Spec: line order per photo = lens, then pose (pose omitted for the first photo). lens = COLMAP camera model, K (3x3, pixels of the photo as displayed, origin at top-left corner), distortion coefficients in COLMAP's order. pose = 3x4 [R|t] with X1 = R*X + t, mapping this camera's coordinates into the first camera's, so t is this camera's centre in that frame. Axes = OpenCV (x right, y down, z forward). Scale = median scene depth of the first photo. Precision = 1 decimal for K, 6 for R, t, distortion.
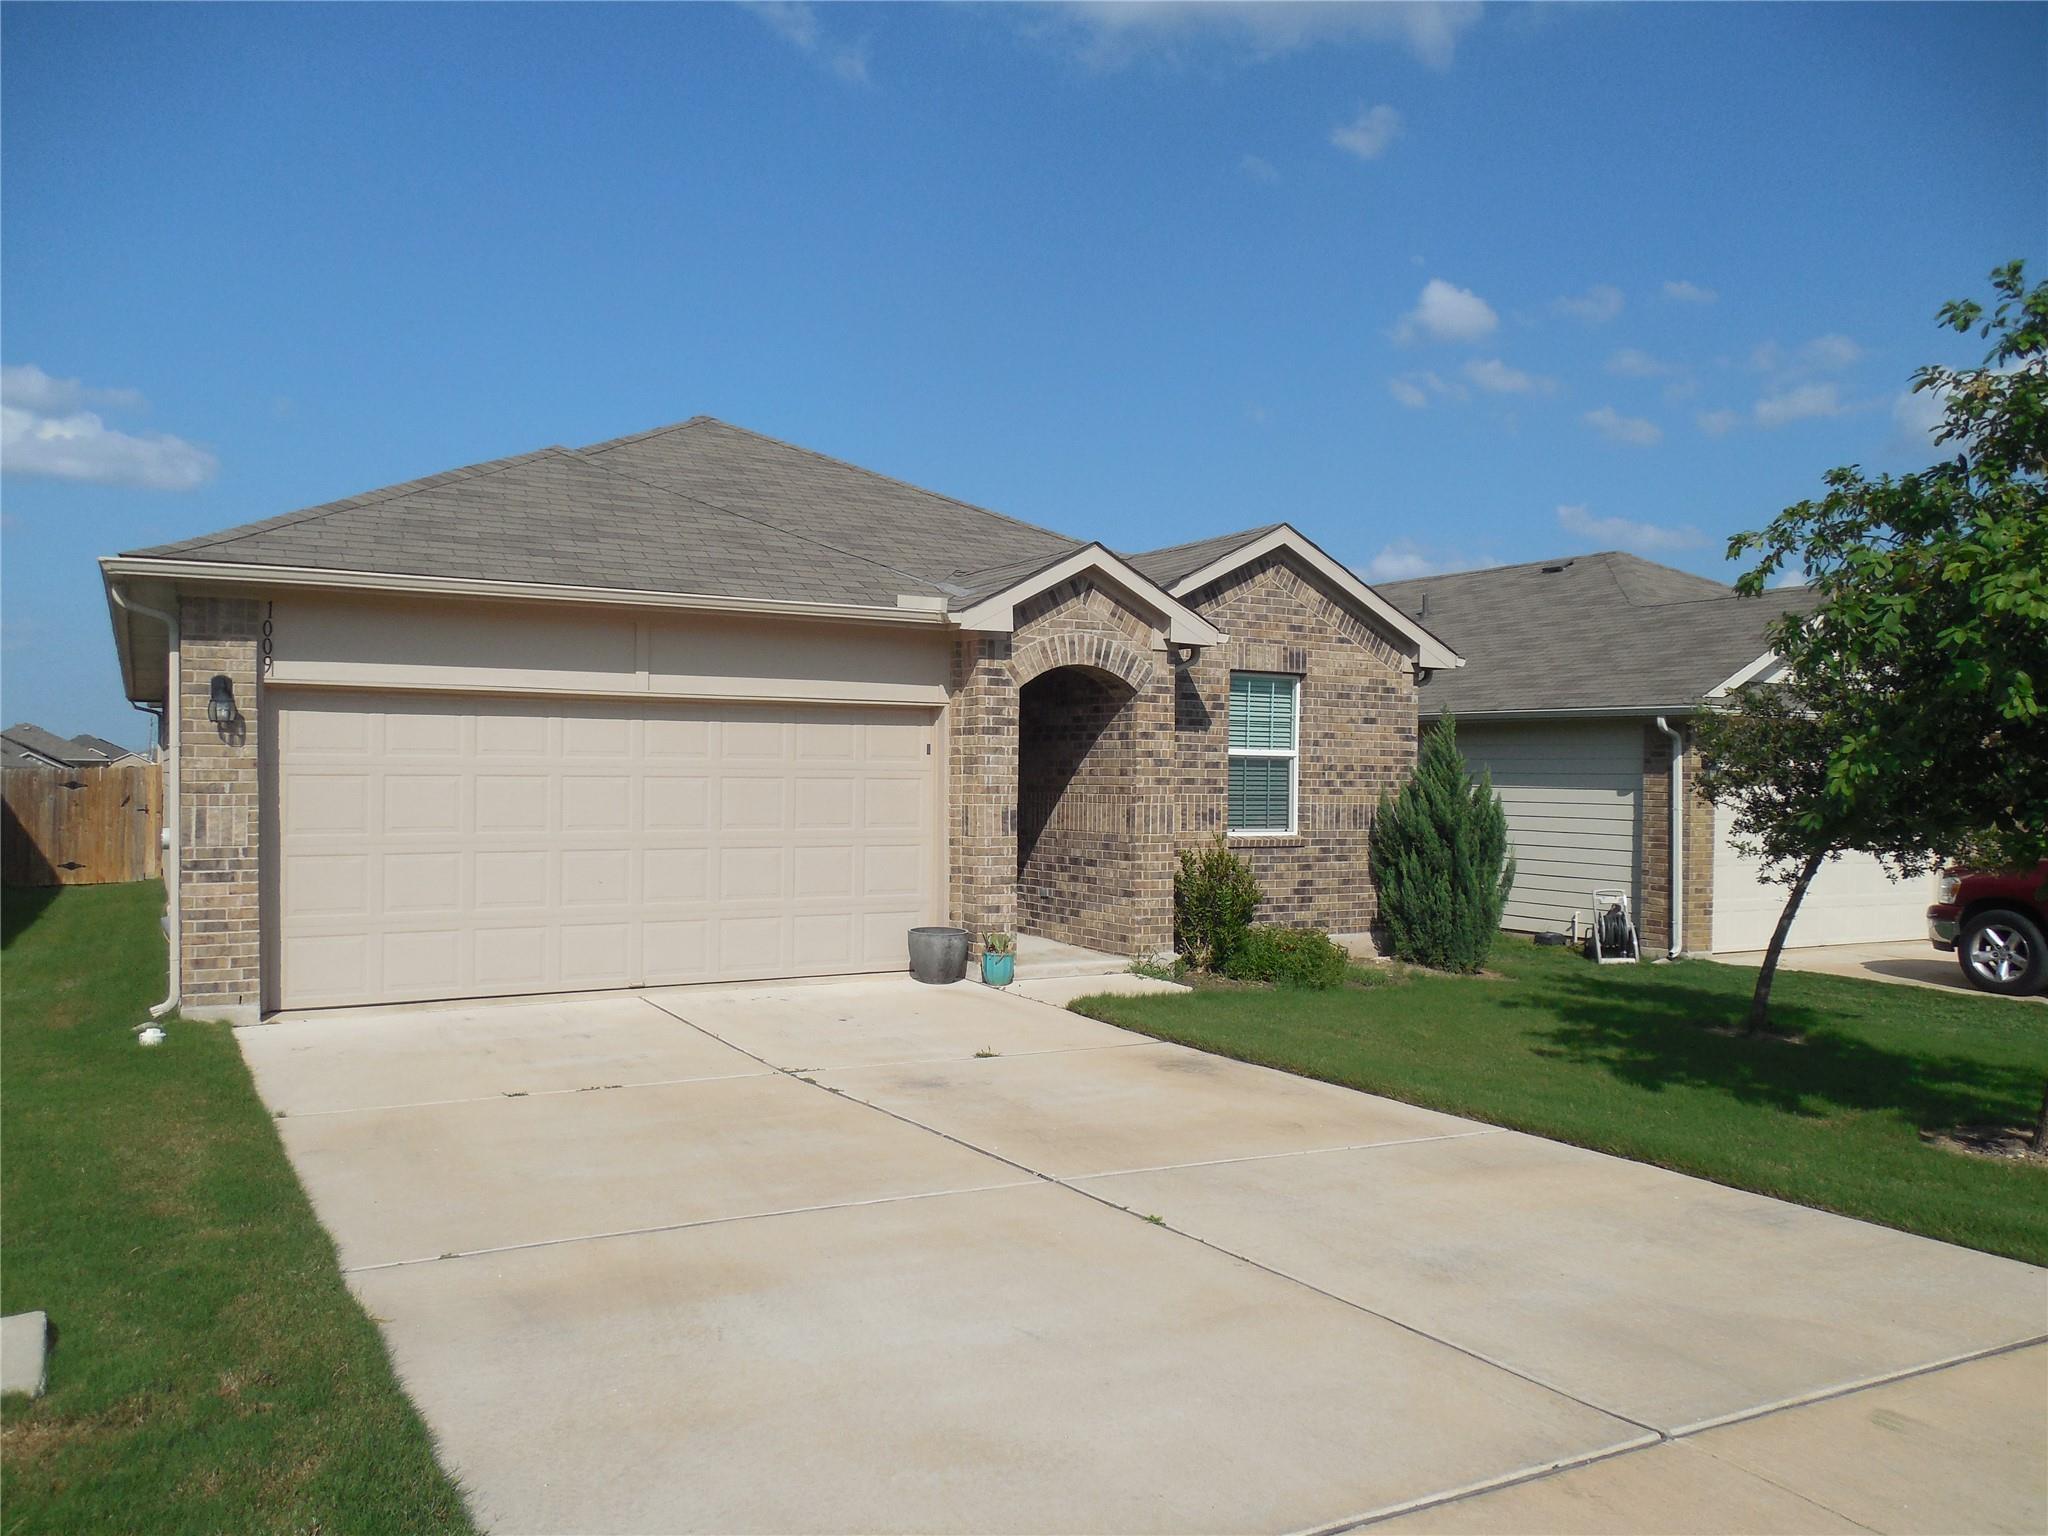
lens RADIAL K [[1394.8, 0, 1025.3], [0, 1394.8, 779.1], [0, 0, 1]] dist [-0.025685, -0.001245]
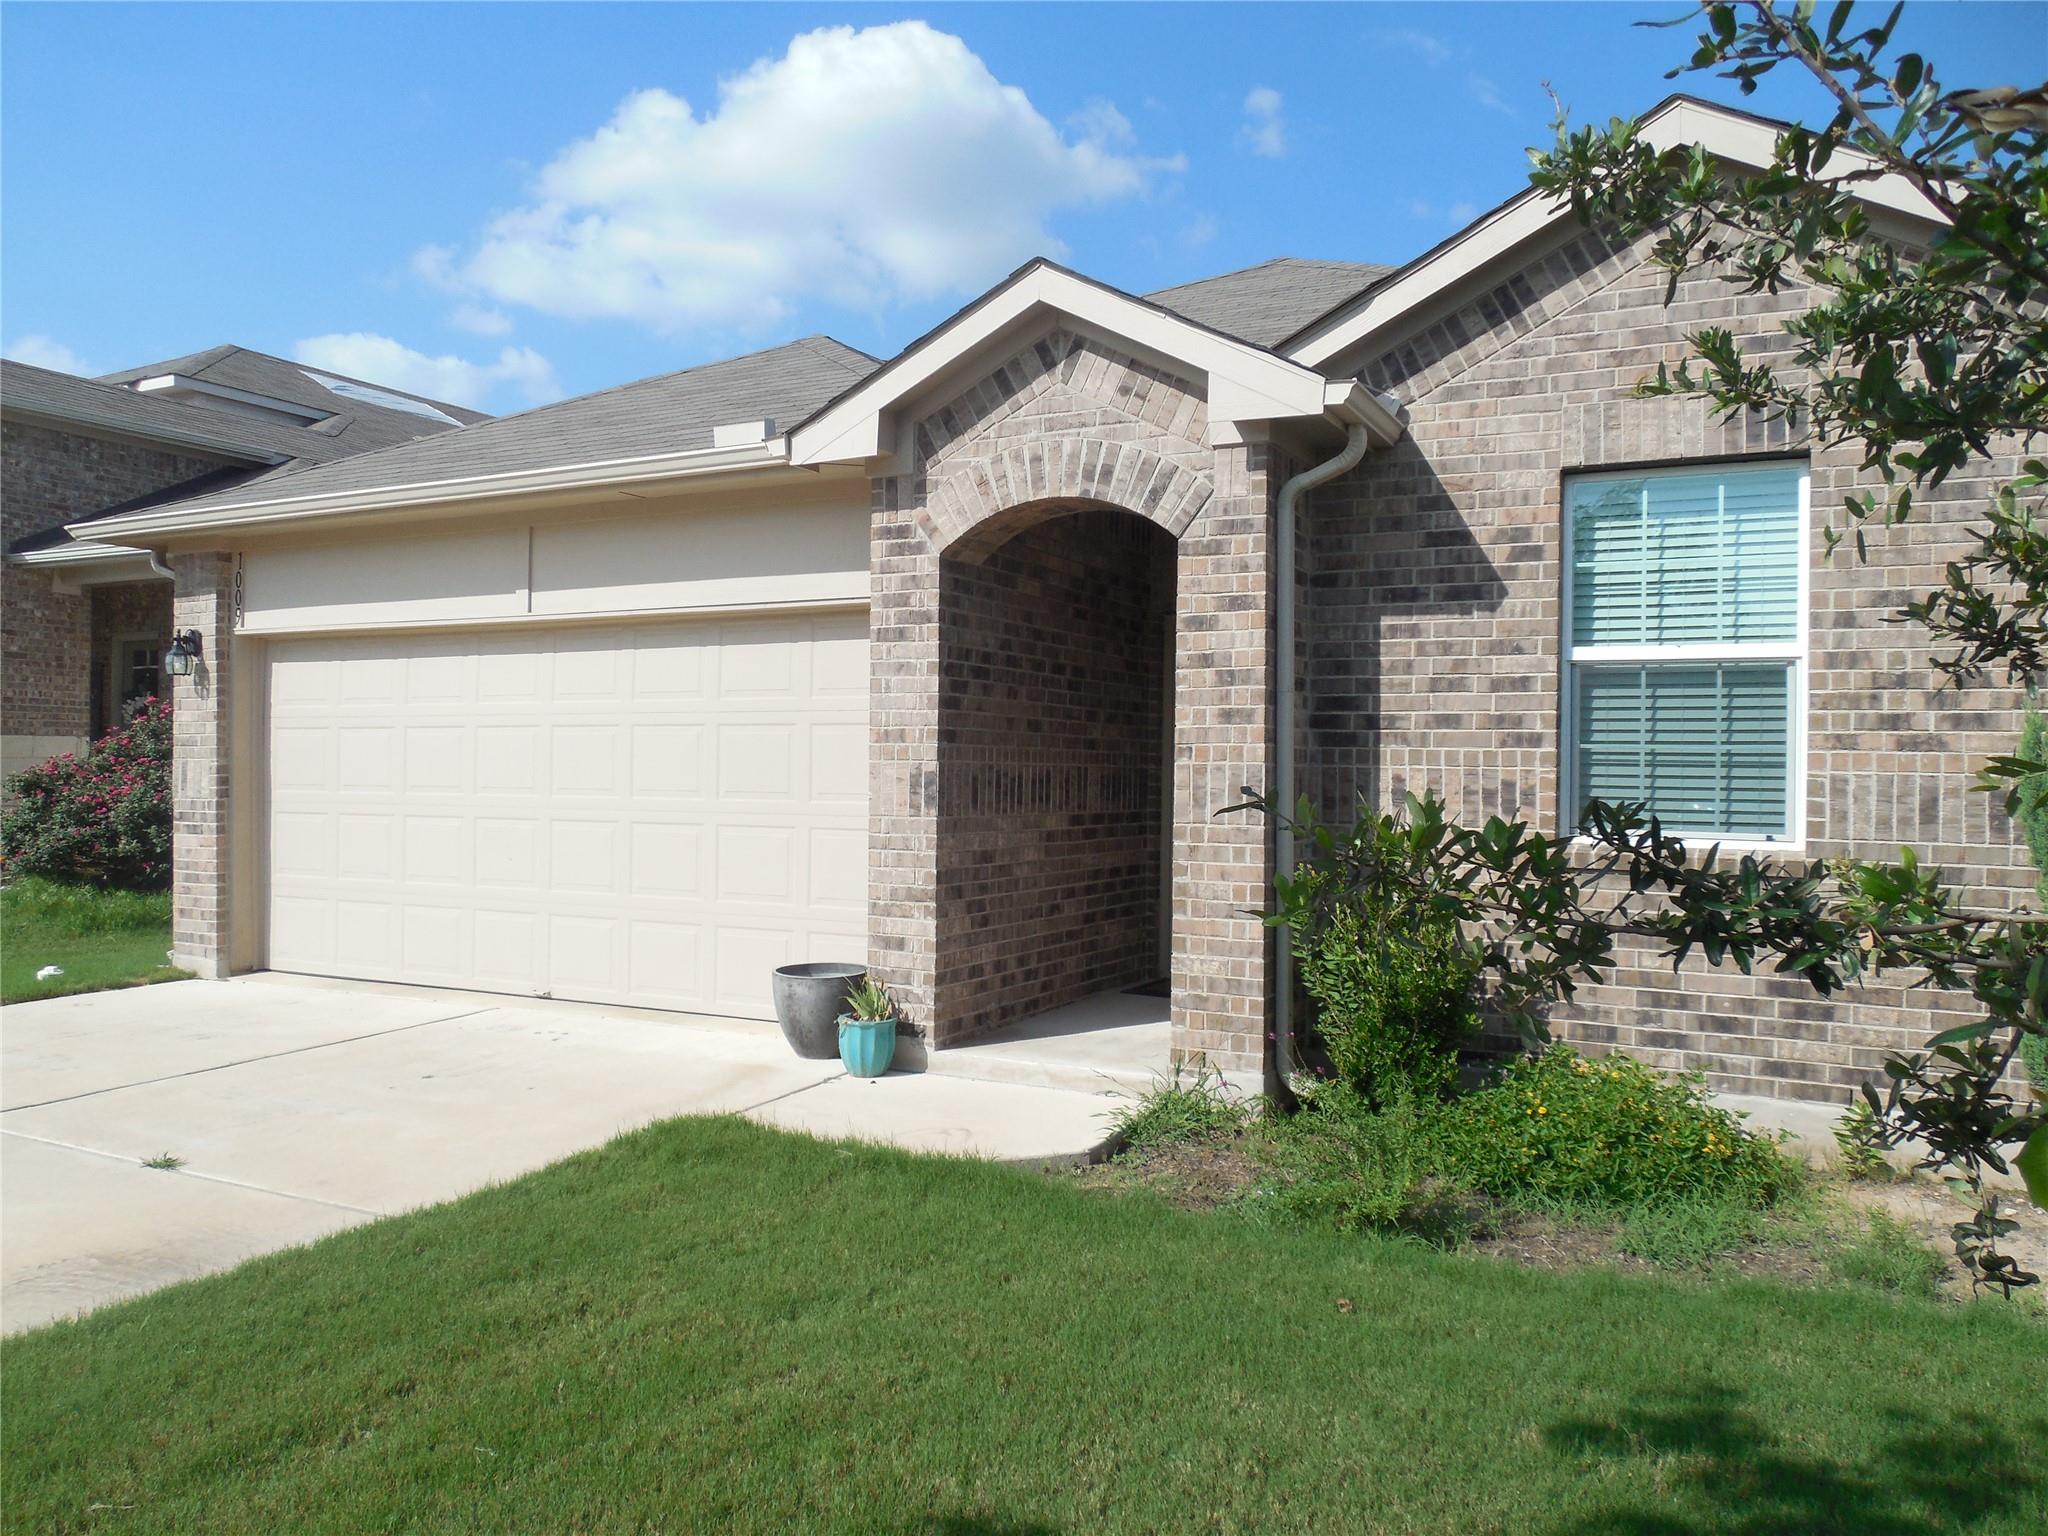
lens RADIAL K [[1394.8, 0, 1025.3], [0, 1394.8, 779.1], [0, 0, 1]] dist [-0.025685, -0.001245]
pose [[0.580682, 0.002684, -0.814126, 0.462147], [-0.005909, 0.999982, -0.000918, 0.024817], [0.814109, 0.005344, 0.580688, 0.685090]]
